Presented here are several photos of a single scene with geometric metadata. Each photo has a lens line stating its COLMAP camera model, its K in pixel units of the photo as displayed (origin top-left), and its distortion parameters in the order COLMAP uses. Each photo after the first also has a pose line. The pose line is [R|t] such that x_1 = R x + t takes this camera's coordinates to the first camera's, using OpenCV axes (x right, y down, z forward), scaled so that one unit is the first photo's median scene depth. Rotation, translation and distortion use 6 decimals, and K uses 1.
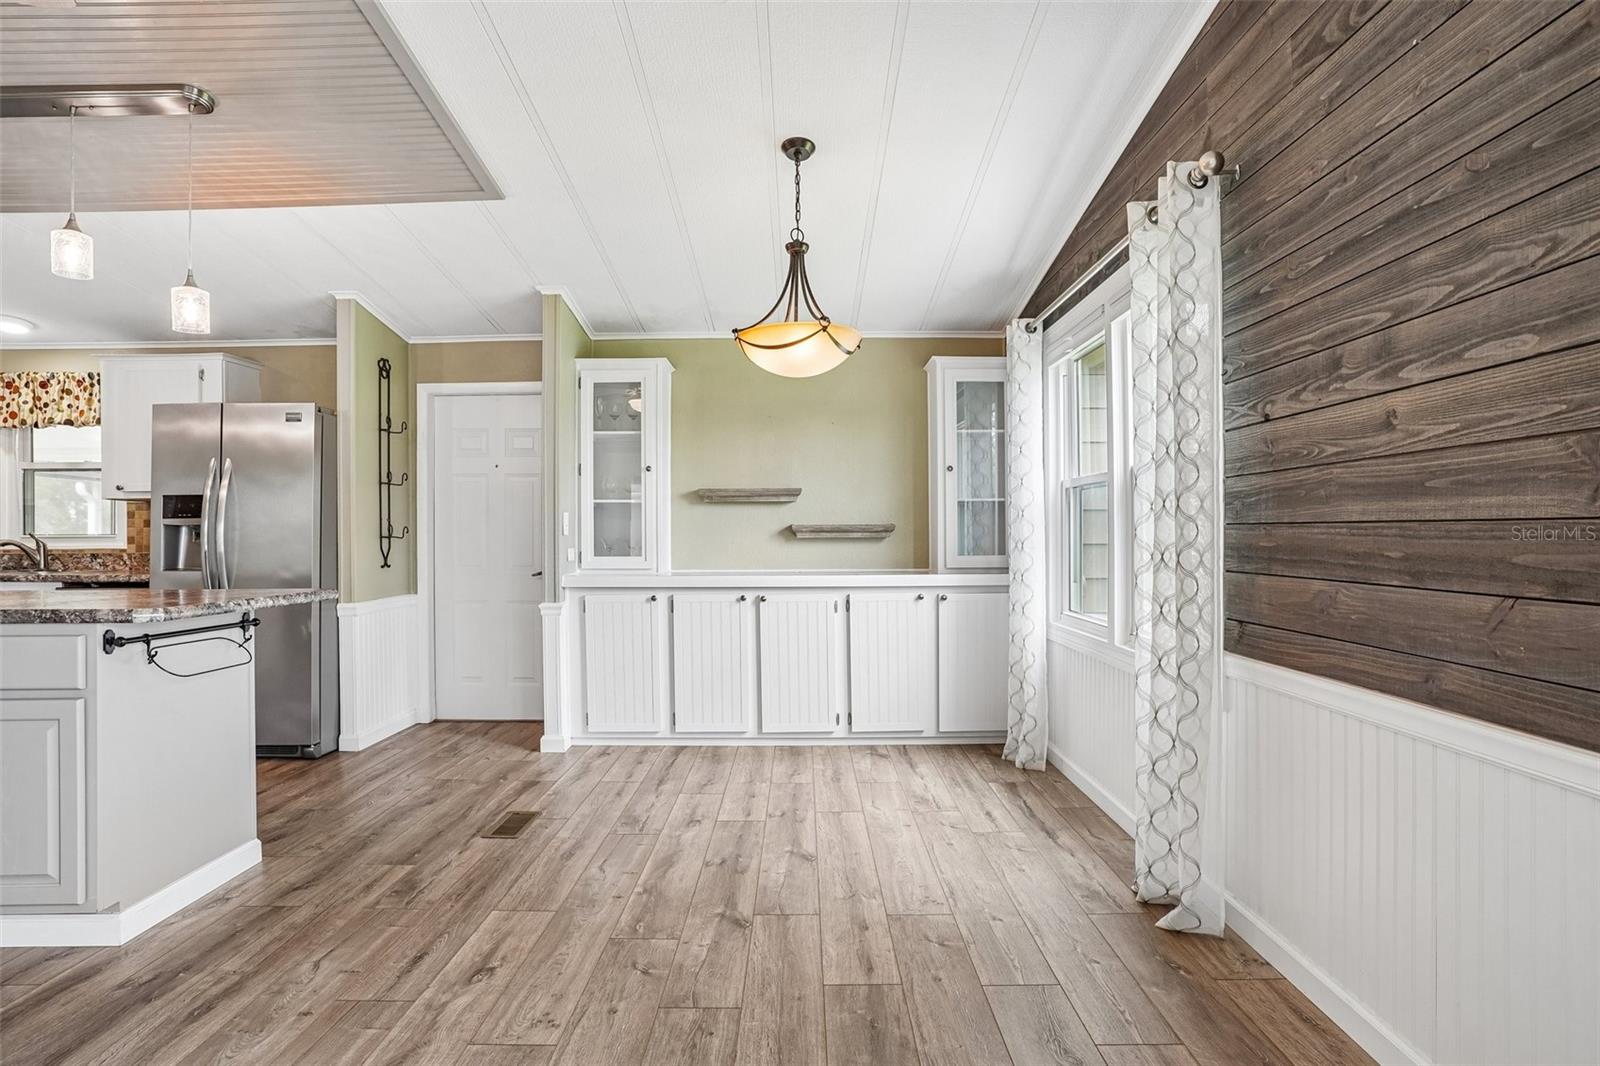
lens RADIAL K [[818.3, 0, 794.0], [0, 818.3, 531.9], [0, 0, 1]] dist [-0.044048, 0.018101]
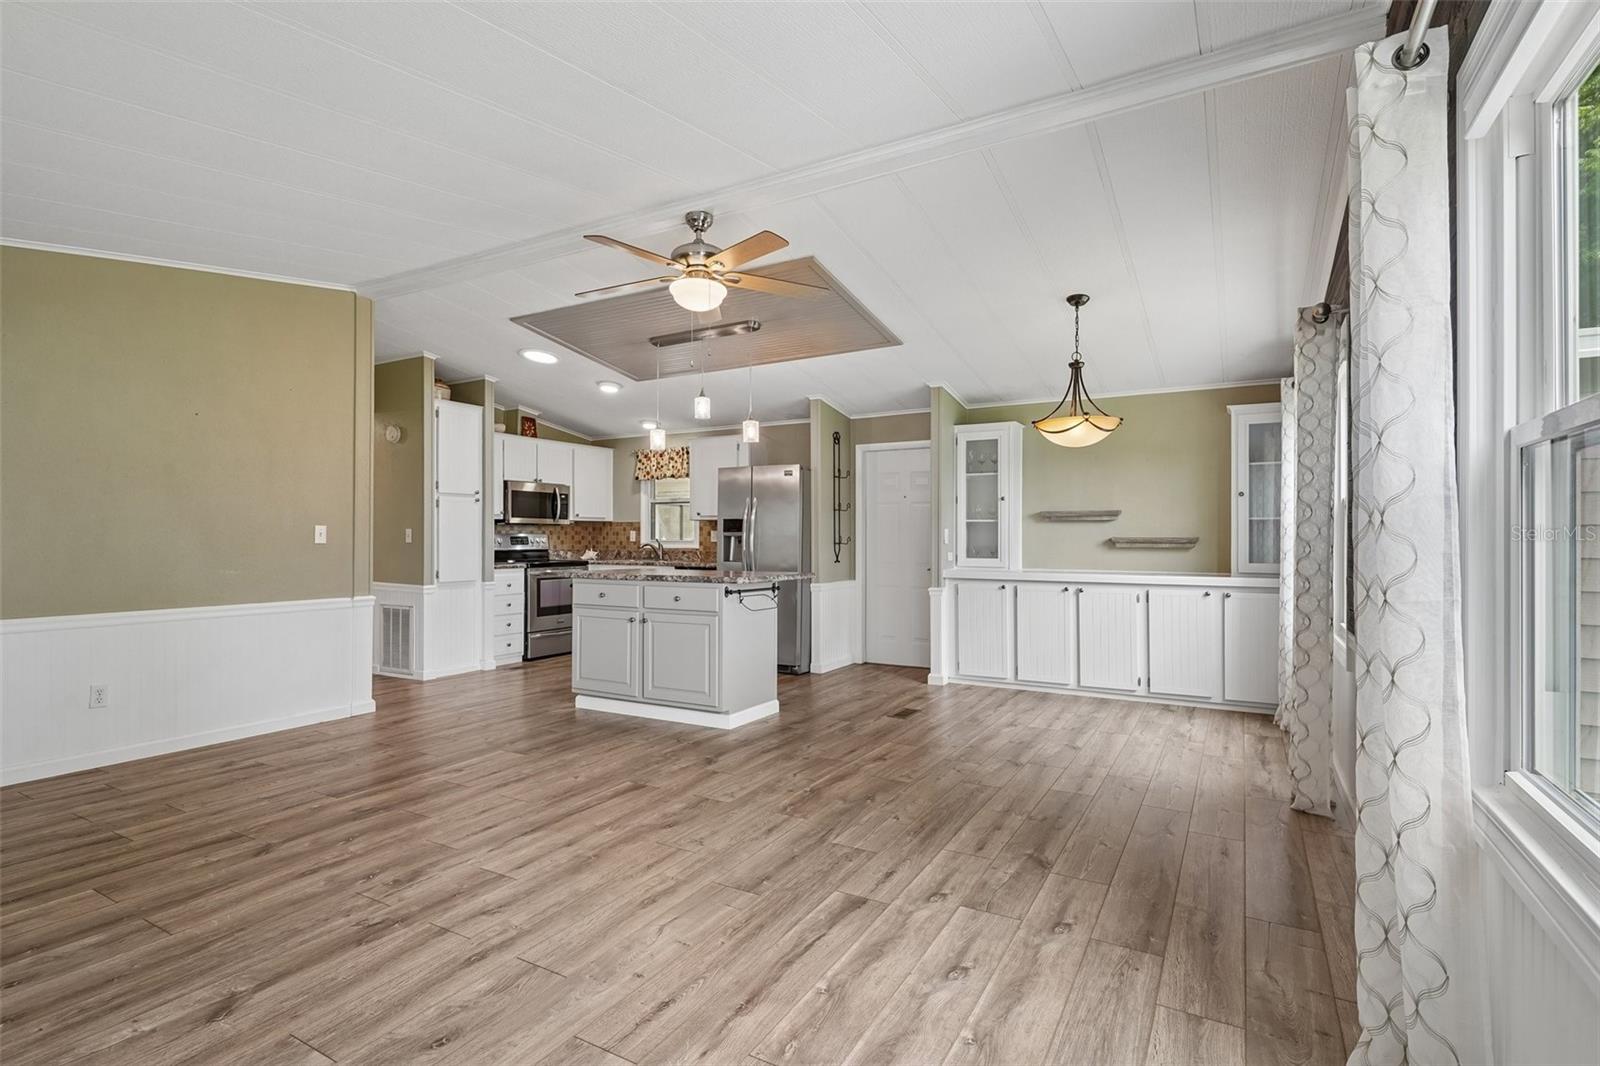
lens RADIAL K [[774.4, 0, 795.7], [0, 774.4, 533.1], [0, 0, 1]] dist [0.000808, -0.002394]
pose [[0.870981, 0.004117, -0.491299, 0.196163], [-0.005349, 0.999985, -0.001102, -0.013305], [0.491287, 0.003588, 0.870990, -0.415388]]
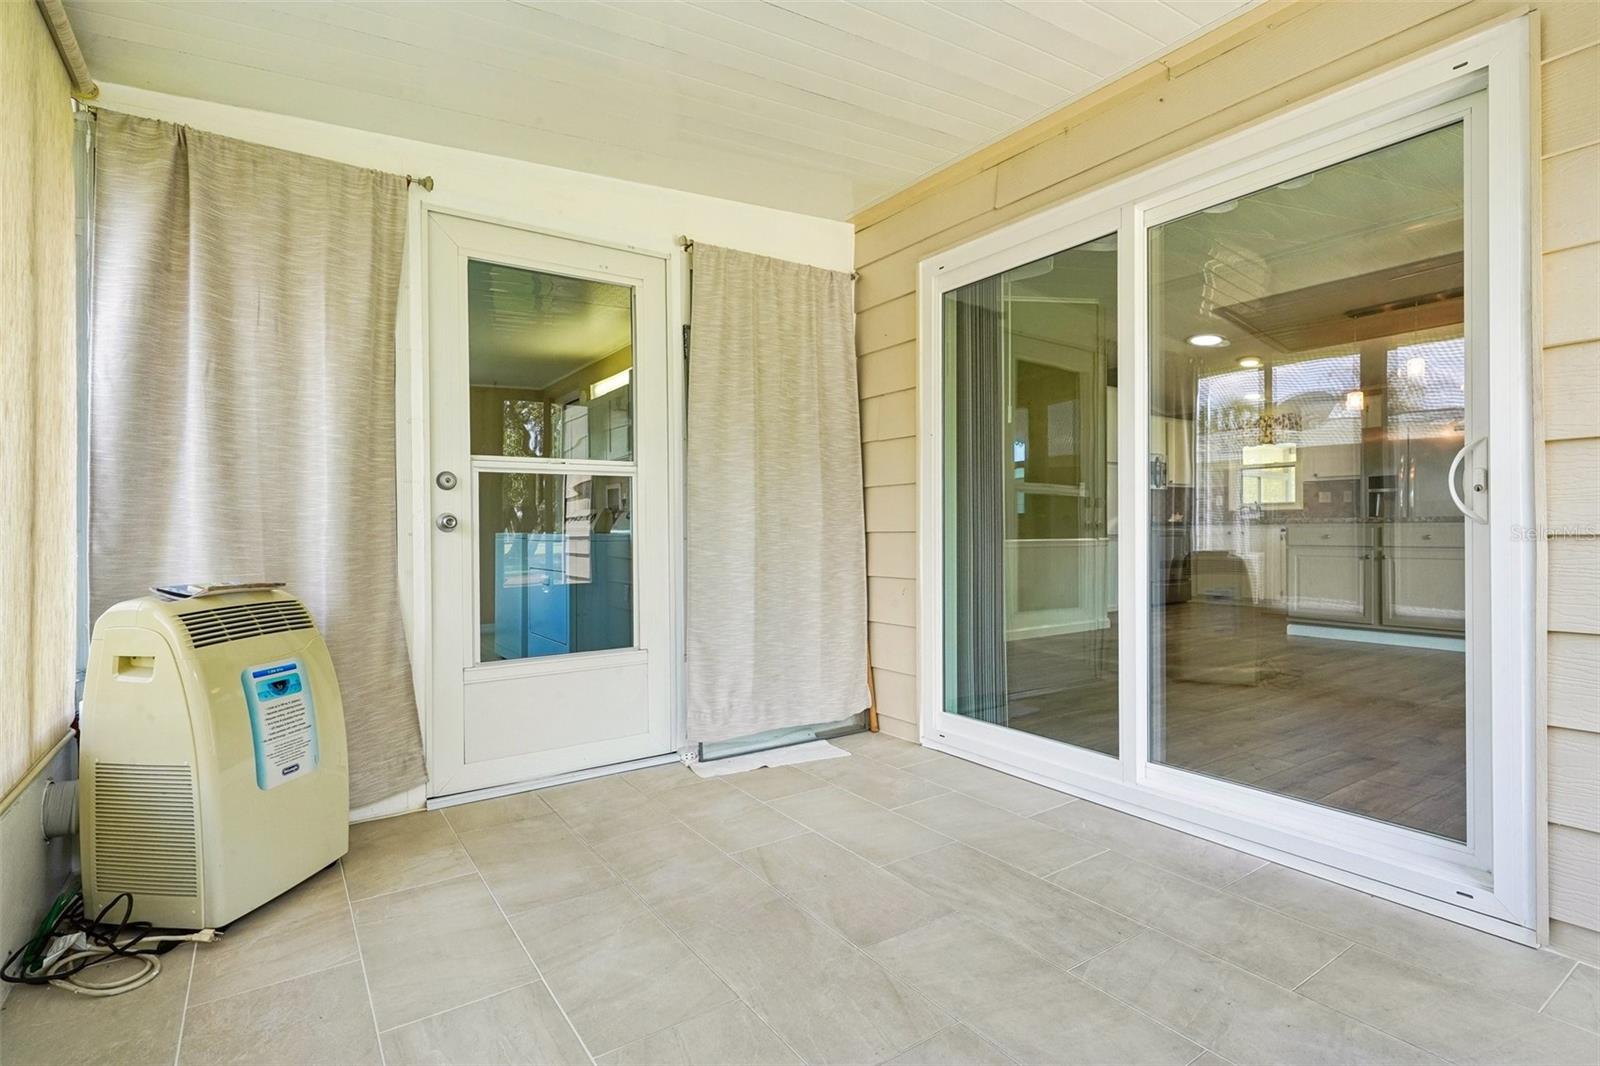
lens RADIAL K [[774.4, 0, 792.3], [0, 774.4, 533.3], [0, 0, 1]] dist [0.000808, -0.002394]
pose [[0.567408, 0.005297, -0.823420, -0.057405], [0.007382, 0.999906, 0.011520, 0.055214], [0.823404, -0.012615, 0.567316, -1.129157]]
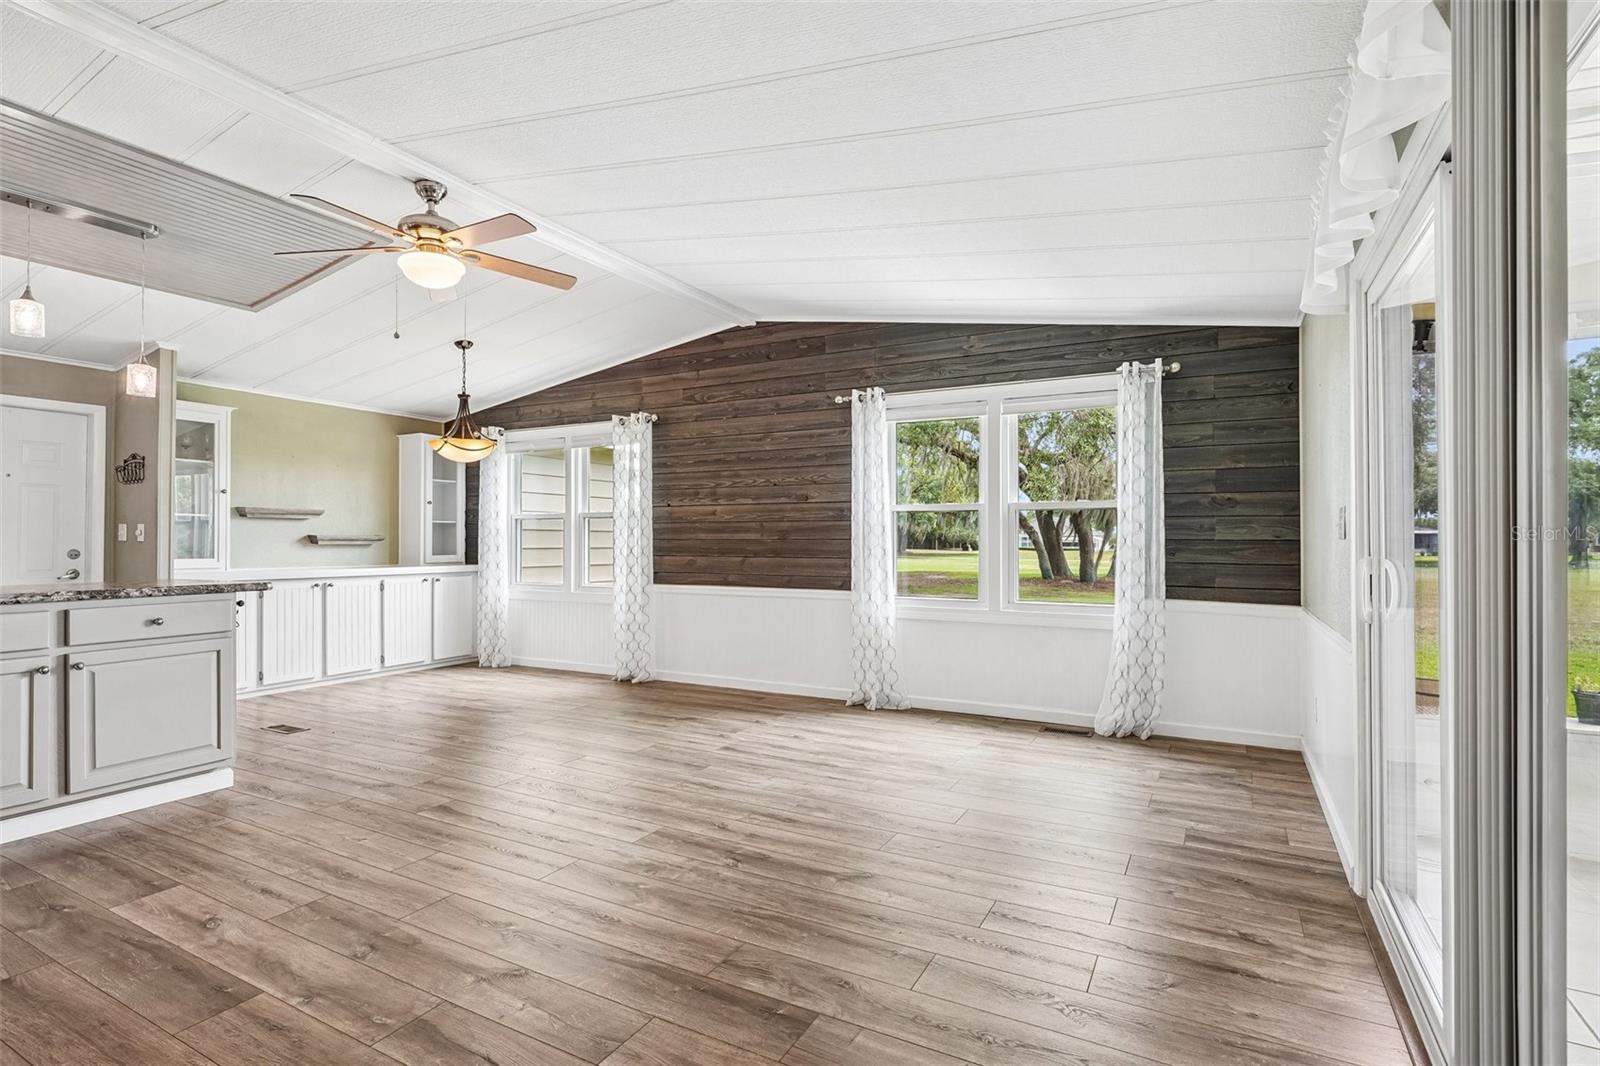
lens RADIAL K [[774.4, 0, 802.1], [0, 774.4, 539.1], [0, 0, 1]] dist [0.000808, -0.002394]
pose [[0.471252, 0.008121, 0.881961, -0.914742], [-0.005786, 0.999965, -0.006115, 0.002233], [-0.881980, -0.002222, 0.471282, -0.435265]]
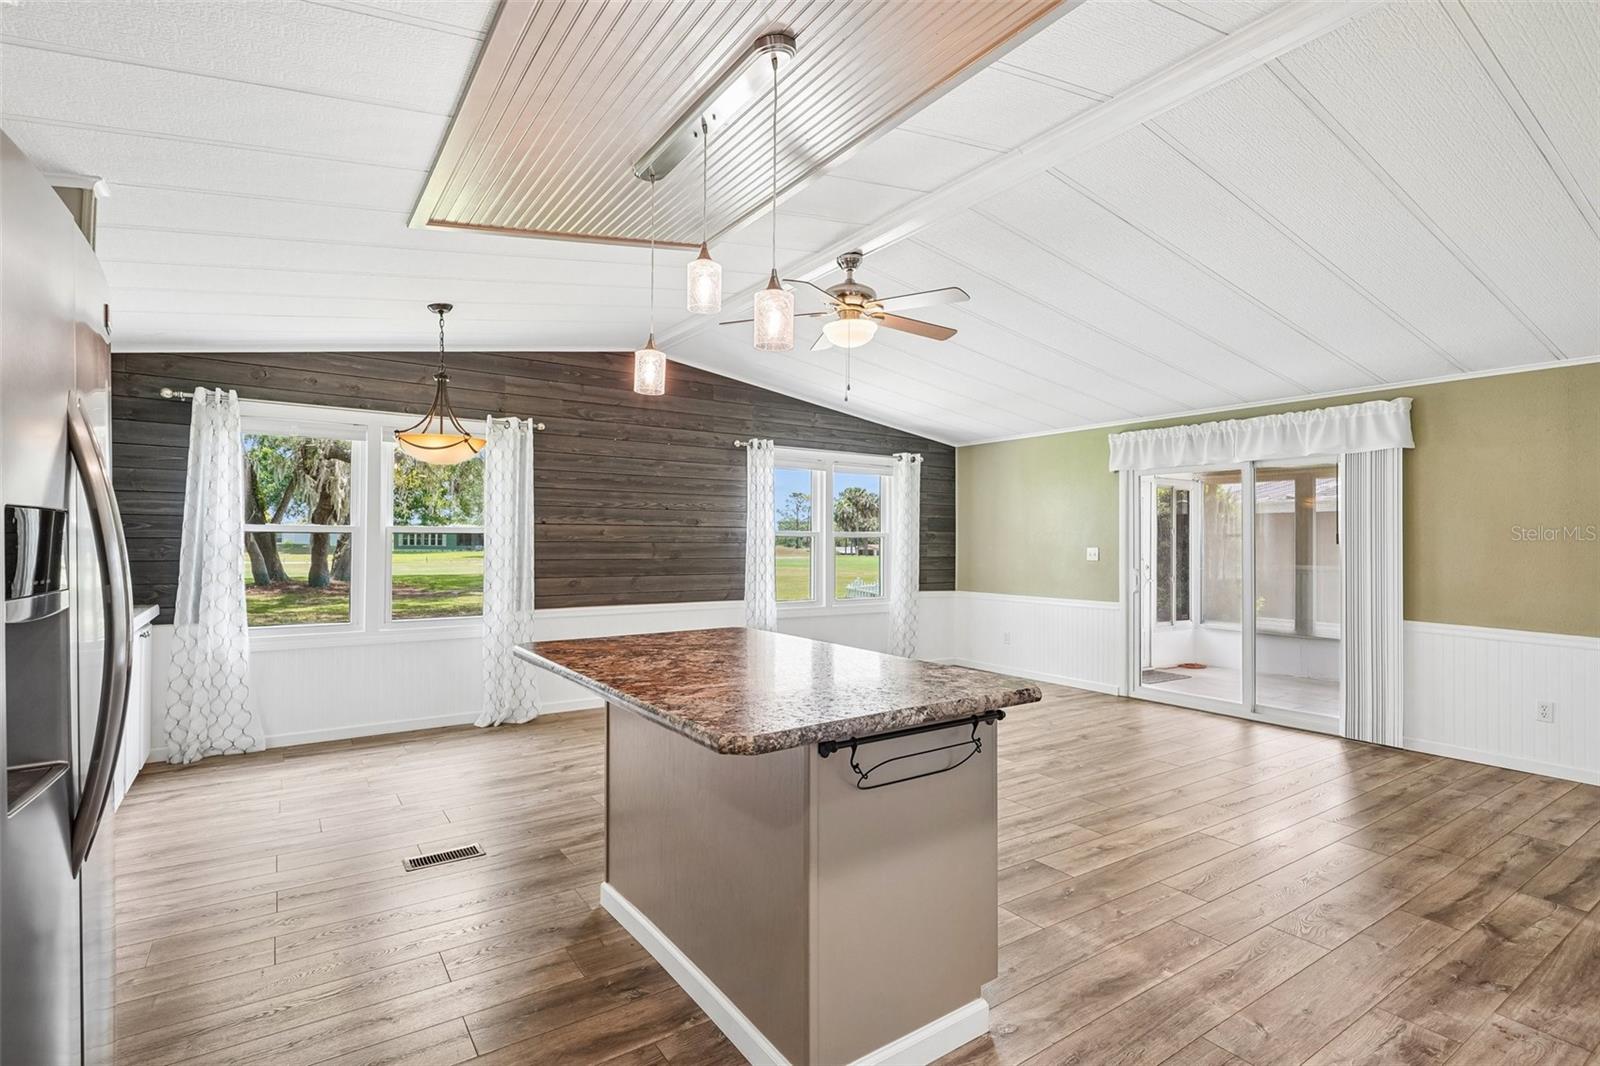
lens RADIAL K [[774.4, 0, 796.5], [0, 774.4, 529.7], [0, 0, 1]] dist [0.000808, -0.002394]
pose [[-0.569330, 0.012502, 0.822014, -1.104024], [-0.006181, 0.999791, -0.019486, -0.034719], [-0.822086, -0.016175, -0.569134, 0.925920]]
